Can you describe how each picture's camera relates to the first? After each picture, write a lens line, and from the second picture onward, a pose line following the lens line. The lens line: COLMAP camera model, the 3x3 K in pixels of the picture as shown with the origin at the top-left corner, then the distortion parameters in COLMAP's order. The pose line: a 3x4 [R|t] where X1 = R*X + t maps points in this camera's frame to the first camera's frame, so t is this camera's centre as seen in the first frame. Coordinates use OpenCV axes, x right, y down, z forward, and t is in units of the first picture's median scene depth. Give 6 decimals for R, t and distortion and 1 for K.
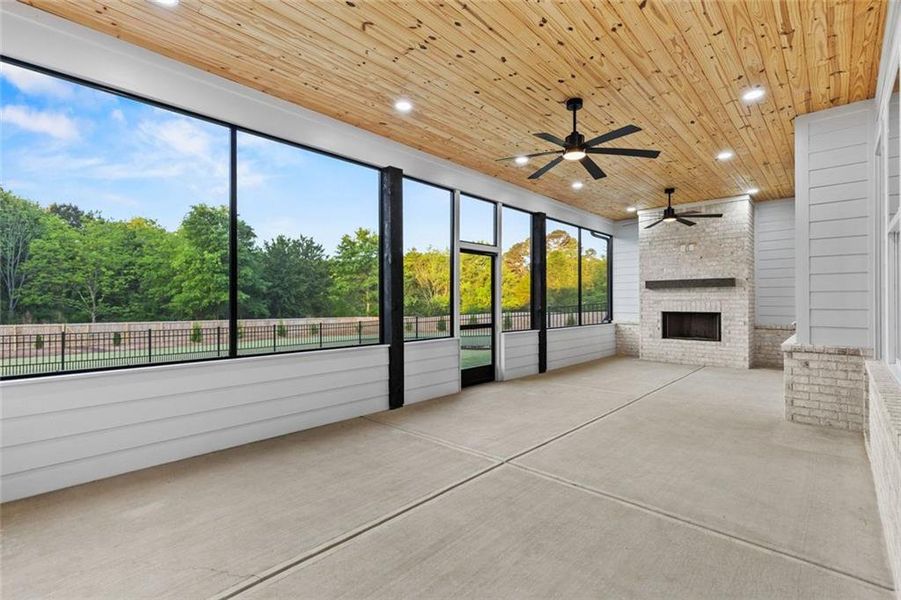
lens RADIAL K [[407.3, 0, 453.4], [0, 407.3, 301.3], [0, 0, 1]] dist [0.008522, -0.000135]
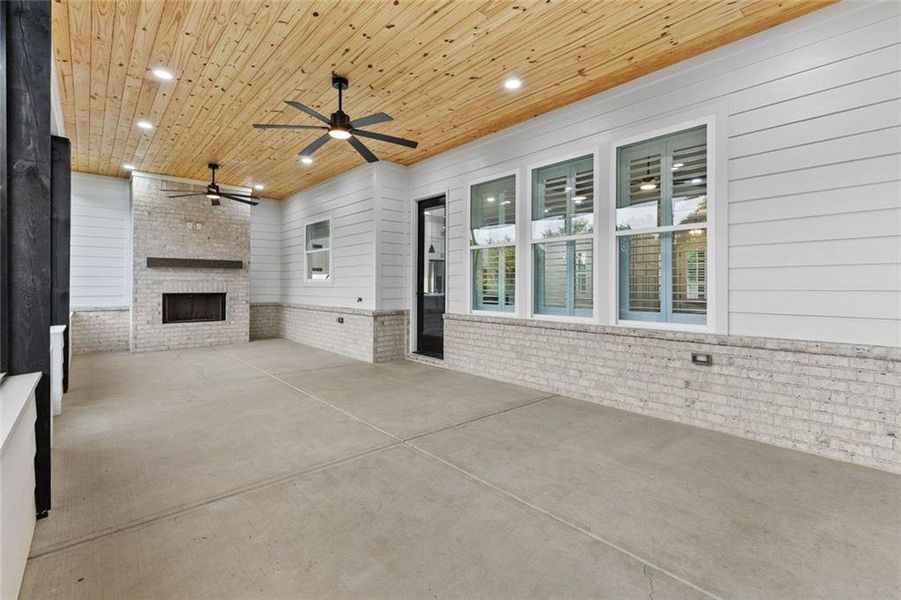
lens RADIAL K [[408.8, 0, 453.4], [0, 408.8, 289.2], [0, 0, 1]] dist [0.001773, -0.000131]
pose [[0.097136, -0.006395, 0.995251, -0.626773], [-0.006545, 0.999954, 0.007064, 0.012279], [-0.995250, -0.007200, 0.097089, 0.580188]]
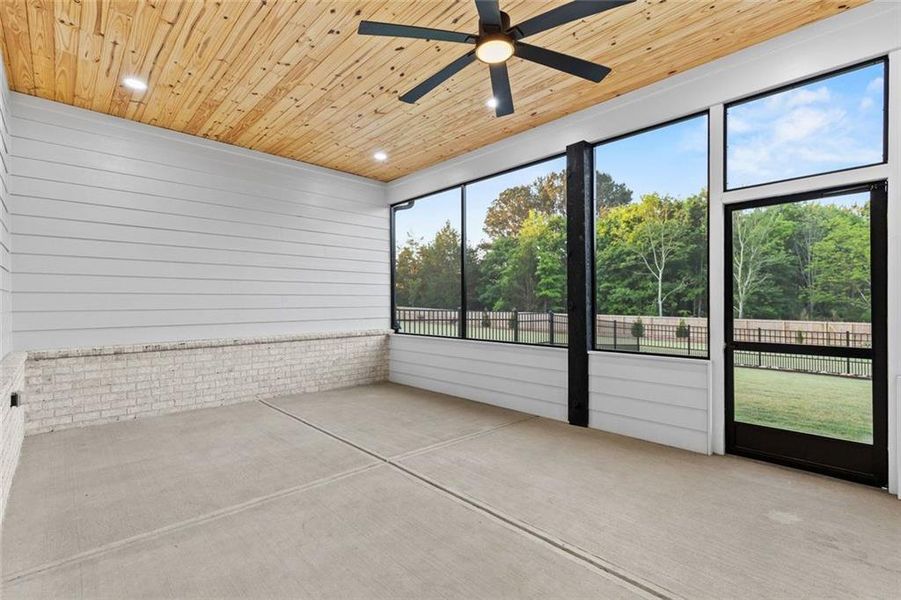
lens RADIAL K [[407.3, 0, 453.4], [0, 407.3, 301.3], [0, 0, 1]] dist [0.008522, -0.000135]
pose [[-0.047014, -0.002925, -0.998890, 0.827304], [0.007810, 0.999964, -0.003296, 0.004660], [0.998864, -0.007956, -0.046989, 0.896534]]
